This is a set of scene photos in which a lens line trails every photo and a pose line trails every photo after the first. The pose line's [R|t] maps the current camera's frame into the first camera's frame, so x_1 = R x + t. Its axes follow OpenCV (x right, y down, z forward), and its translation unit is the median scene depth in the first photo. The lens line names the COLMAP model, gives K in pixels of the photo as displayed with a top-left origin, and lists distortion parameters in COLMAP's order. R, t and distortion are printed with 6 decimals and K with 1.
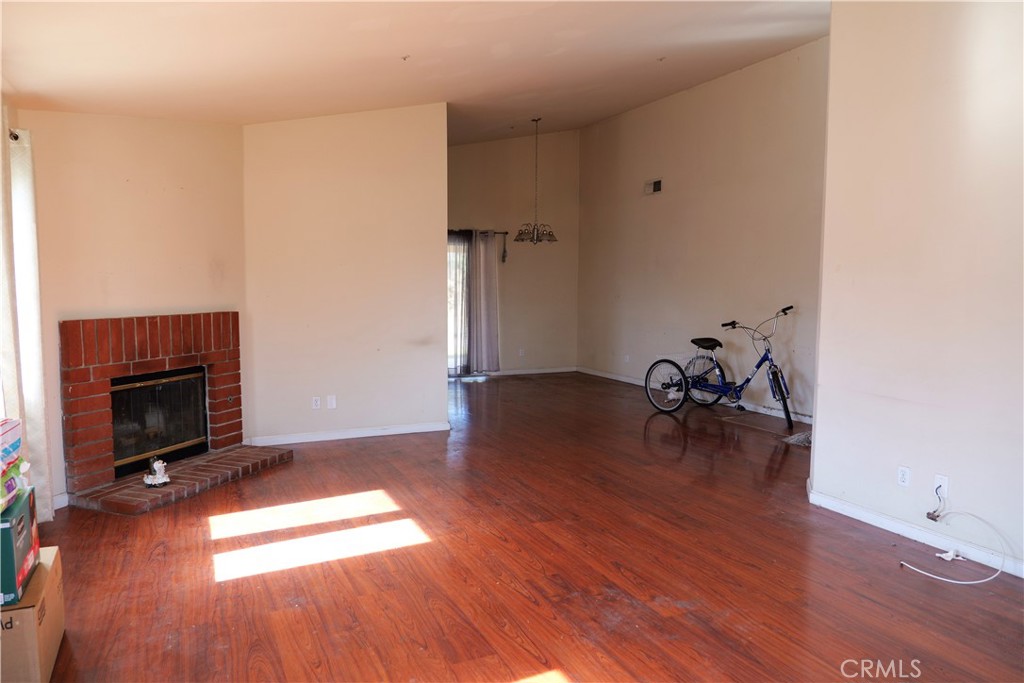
lens RADIAL K [[714.4, 0, 512.5], [0, 714.4, 343.4], [0, 0, 1]] dist [-0.010731, -0.005287]
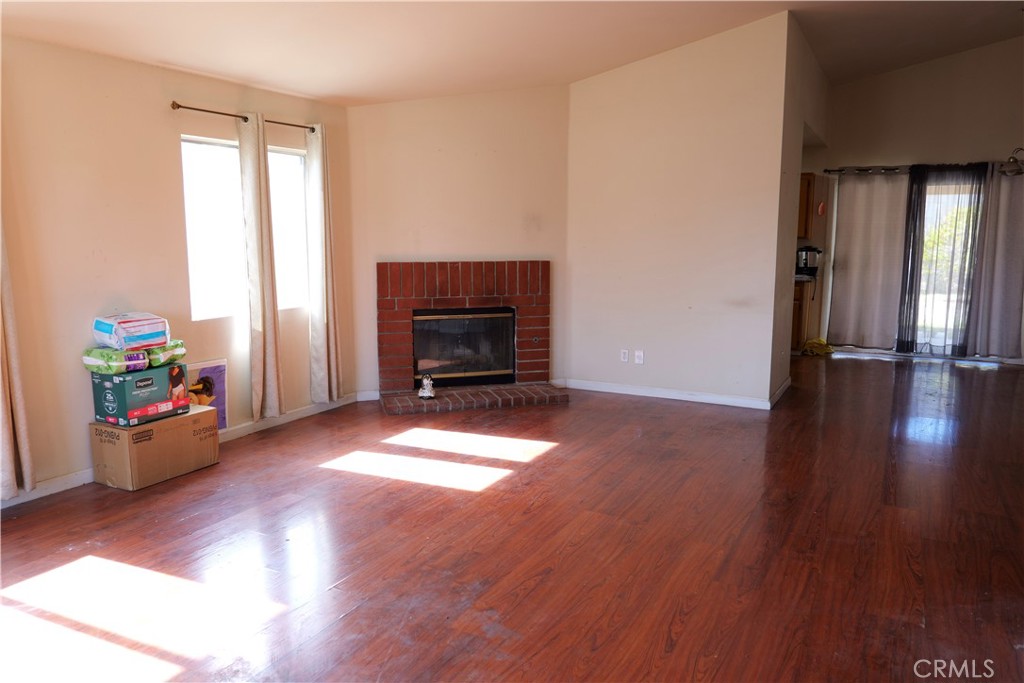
lens RADIAL K [[734.6, 0, 510.1], [0, 734.6, 343.0], [0, 0, 1]] dist [-0.001898, -0.001770]
pose [[0.595730, 0.116771, -0.794651, 0.549633], [-0.067788, 0.993155, 0.095122, -0.025957], [0.800319, -0.002799, 0.599567, 0.317141]]
